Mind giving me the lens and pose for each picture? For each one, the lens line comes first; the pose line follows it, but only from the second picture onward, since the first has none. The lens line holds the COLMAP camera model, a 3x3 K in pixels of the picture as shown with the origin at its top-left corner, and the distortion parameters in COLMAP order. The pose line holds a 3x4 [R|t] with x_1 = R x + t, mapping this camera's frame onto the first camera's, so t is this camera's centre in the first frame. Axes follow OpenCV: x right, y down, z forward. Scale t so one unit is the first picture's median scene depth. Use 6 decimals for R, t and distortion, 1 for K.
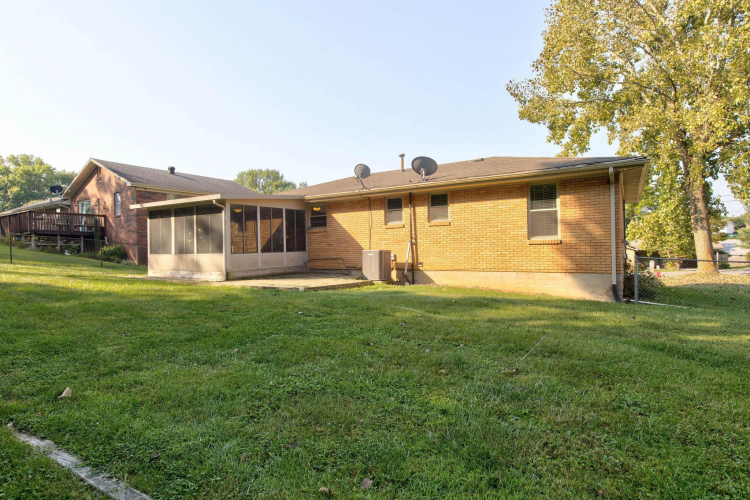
lens RADIAL K [[389.8, 0, 375.0], [0, 389.8, 250.0], [0, 0, 1]] dist [-0.001471, -0.000194]
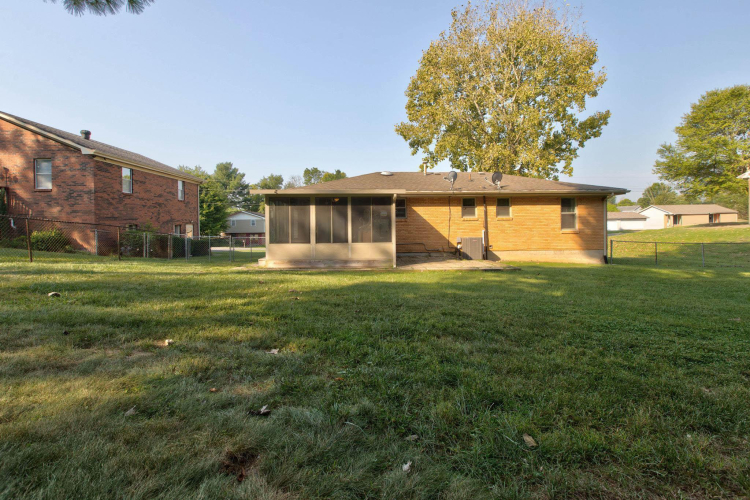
lens RADIAL K [[345.9, 0, 377.0], [0, 345.9, 231.4], [0, 0, 1]] dist [0.010310, 0.000094]
pose [[0.823817, -0.000508, 0.566856, -0.935580], [0.002253, 0.999995, -0.002378, -0.016975], [-0.566851, 0.003236, 0.823814, 0.194344]]
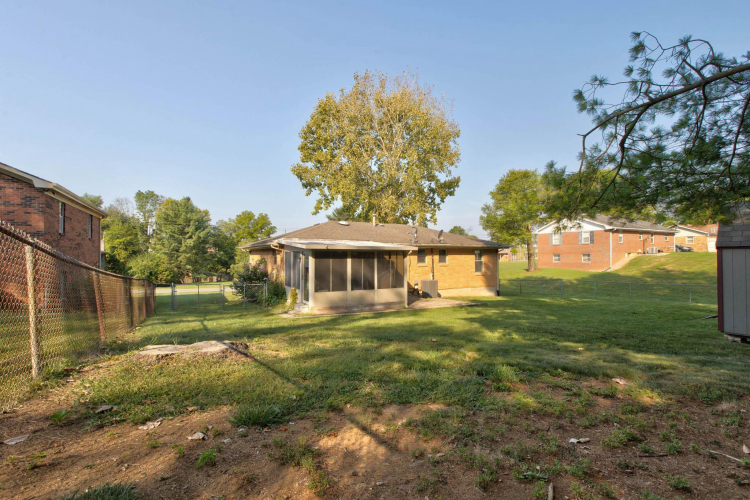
lens RADIAL K [[360.6, 0, 375.0], [0, 360.6, 250.0], [0, 0, 1]] dist [-0.001669, -0.000079]
pose [[0.466890, 0.032043, 0.883735, -1.530814], [0.003263, 0.999274, -0.037956, -0.072299], [-0.884309, 0.020605, 0.466447, 0.449360]]
